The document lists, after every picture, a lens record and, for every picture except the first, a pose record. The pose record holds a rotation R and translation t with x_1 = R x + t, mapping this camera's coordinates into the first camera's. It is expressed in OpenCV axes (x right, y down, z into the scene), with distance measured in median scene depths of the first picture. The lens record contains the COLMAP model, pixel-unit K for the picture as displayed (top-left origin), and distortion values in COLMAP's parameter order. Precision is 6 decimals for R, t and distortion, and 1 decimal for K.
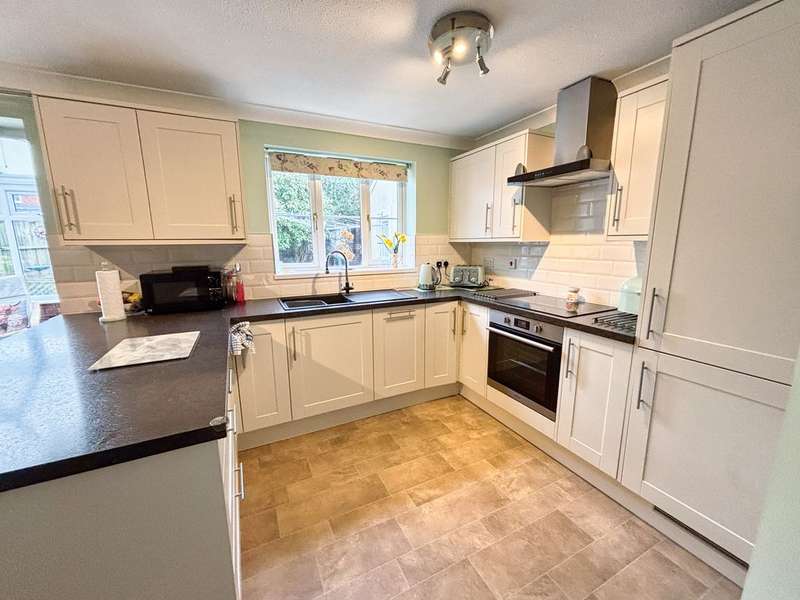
lens RADIAL K [[324.4, 0, 392.4], [0, 324.4, 299.6], [0, 0, 1]] dist [-0.000142, 0.000361]
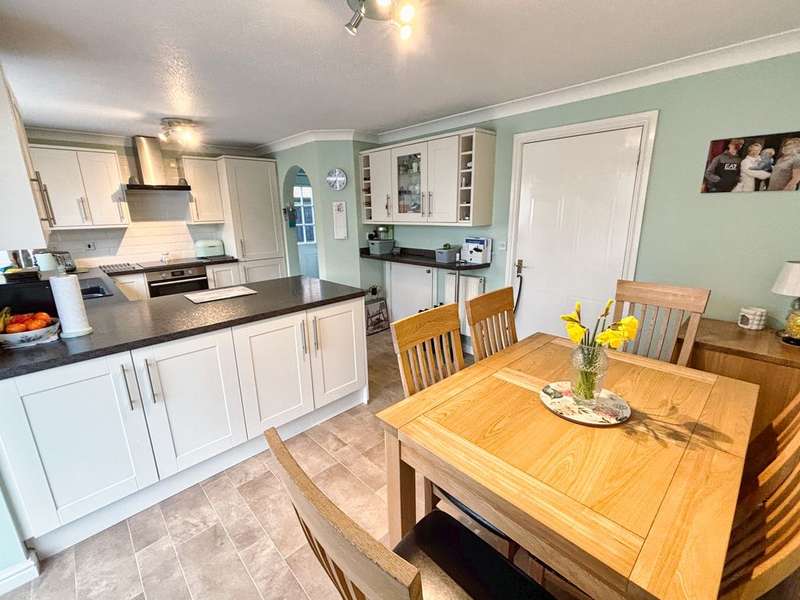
lens RADIAL K [[342.5, 0, 394.3], [0, 342.5, 296.5], [0, 0, 1]] dist [0.002376, -0.000011]
pose [[-0.276163, -0.224406, 0.934546, -1.646301], [0.192449, 0.939756, 0.282526, -0.103774], [-0.941646, 0.257876, -0.216339, 0.325419]]
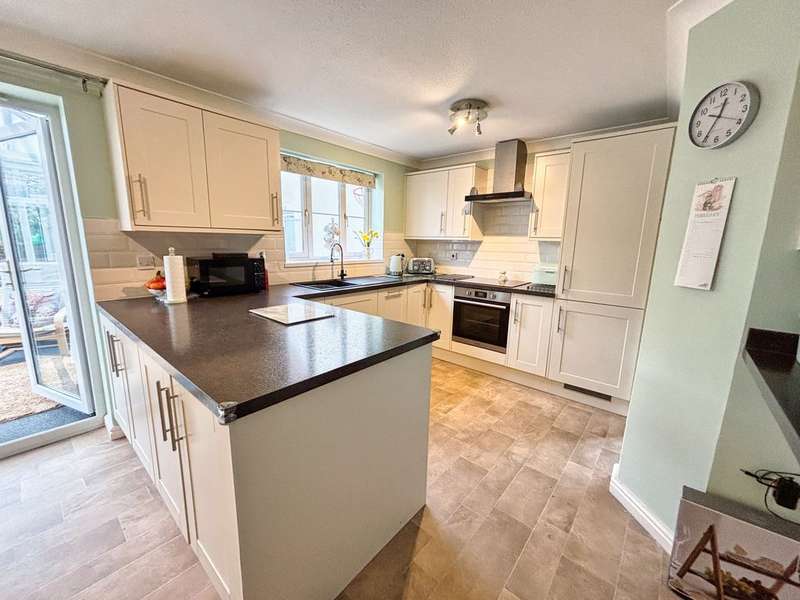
lens RADIAL K [[324.4, 0, 391.9], [0, 324.4, 300.0], [0, 0, 1]] dist [-0.000142, 0.000361]
pose [[0.922626, -0.041903, 0.383414, -0.551955], [0.038622, 0.999122, 0.016255, 0.059032], [-0.383758, -0.000189, 0.923434, -0.229374]]
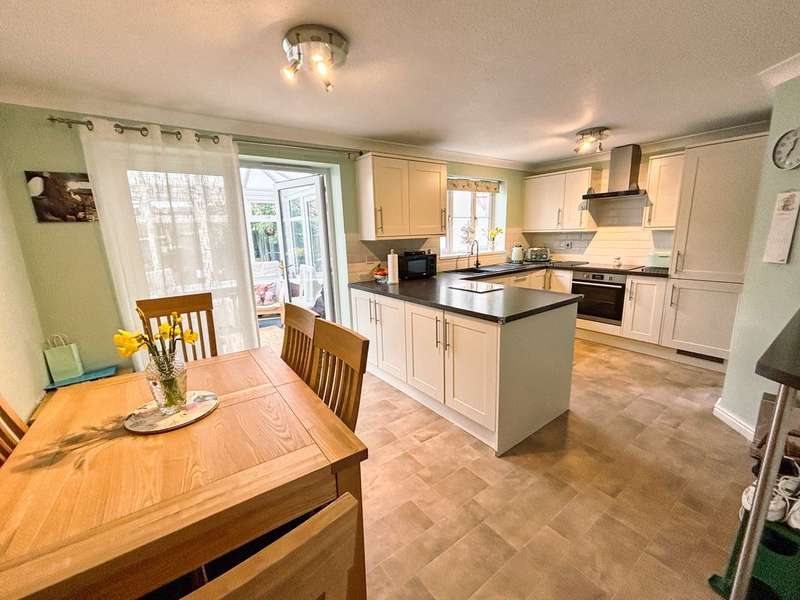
lens RADIAL K [[324.4, 0, 400.9], [0, 324.4, 298.3], [0, 0, 1]] dist [-0.000142, 0.000361]
pose [[0.985234, -0.054793, 0.162206, -0.972231], [0.051307, 0.998355, 0.025607, 0.089856], [-0.163342, -0.016906, 0.986425, -0.606119]]
